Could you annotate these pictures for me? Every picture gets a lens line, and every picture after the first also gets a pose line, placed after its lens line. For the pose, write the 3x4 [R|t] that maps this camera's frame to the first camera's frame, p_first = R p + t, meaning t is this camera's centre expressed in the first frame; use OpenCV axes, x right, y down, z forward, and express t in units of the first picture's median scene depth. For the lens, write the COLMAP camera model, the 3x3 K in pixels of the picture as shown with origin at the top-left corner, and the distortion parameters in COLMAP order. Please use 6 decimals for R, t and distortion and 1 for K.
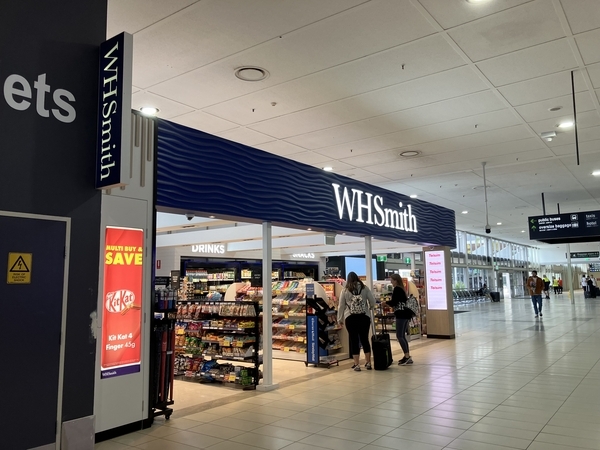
lens RADIAL K [[486.1, 0, 299.1], [0, 486.1, 226.6], [0, 0, 1]] dist [-0.030578, 0.042823]
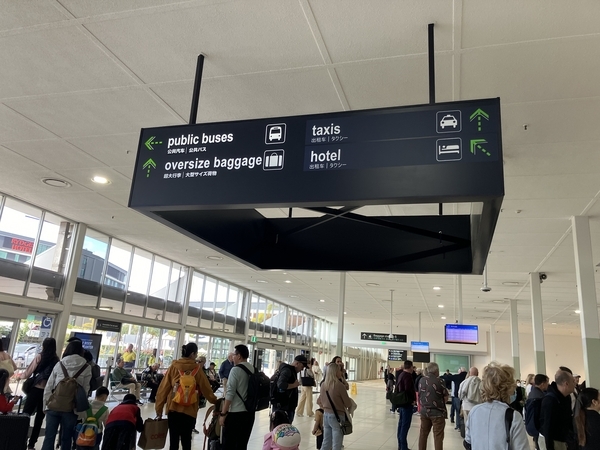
lens RADIAL K [[486.1, 0, 299.3], [0, 486.1, 223.6], [0, 0, 1]] dist [-0.030578, 0.042823]
pose [[0.935474, 0.175978, 0.306465, 0.487723], [-0.129103, 0.977437, -0.167180, 0.070134], [-0.328970, 0.116827, 0.937086, 0.719475]]
